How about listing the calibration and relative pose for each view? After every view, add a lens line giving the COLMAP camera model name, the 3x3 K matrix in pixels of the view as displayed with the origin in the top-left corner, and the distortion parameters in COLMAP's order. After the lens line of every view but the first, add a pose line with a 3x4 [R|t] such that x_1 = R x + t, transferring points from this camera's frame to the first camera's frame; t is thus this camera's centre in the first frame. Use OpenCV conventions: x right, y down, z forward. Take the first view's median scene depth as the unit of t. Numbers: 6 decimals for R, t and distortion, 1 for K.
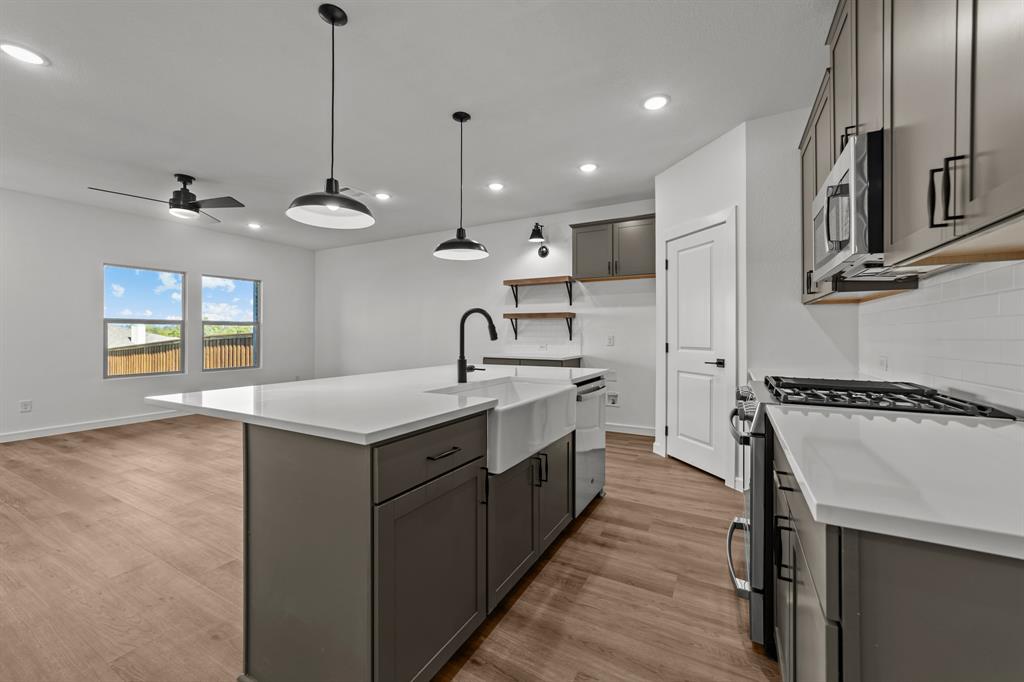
lens RADIAL K [[397.5, 0, 516.6], [0, 397.5, 335.2], [0, 0, 1]] dist [-0.011627, 0.005119]
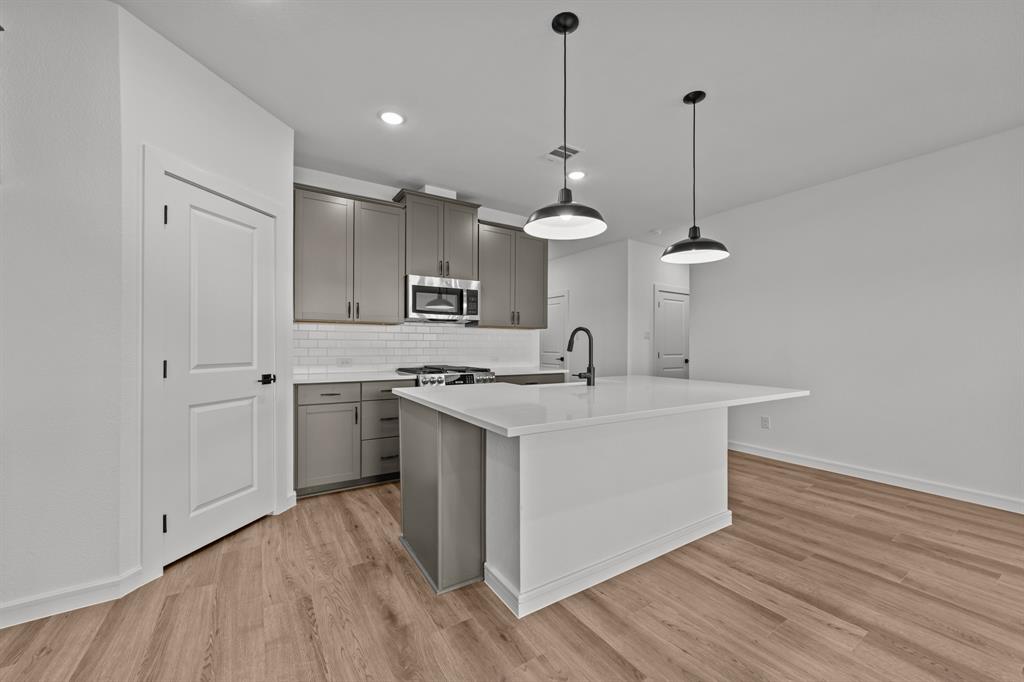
lens RADIAL K [[397.5, 0, 514.9], [0, 397.5, 346.3], [0, 0, 1]] dist [-0.011627, 0.005119]
pose [[-0.878120, -0.004728, 0.478416, -0.351544], [-0.004521, 0.999989, 0.001583, -0.003548], [-0.478418, -0.000773, -0.878132, 1.475792]]
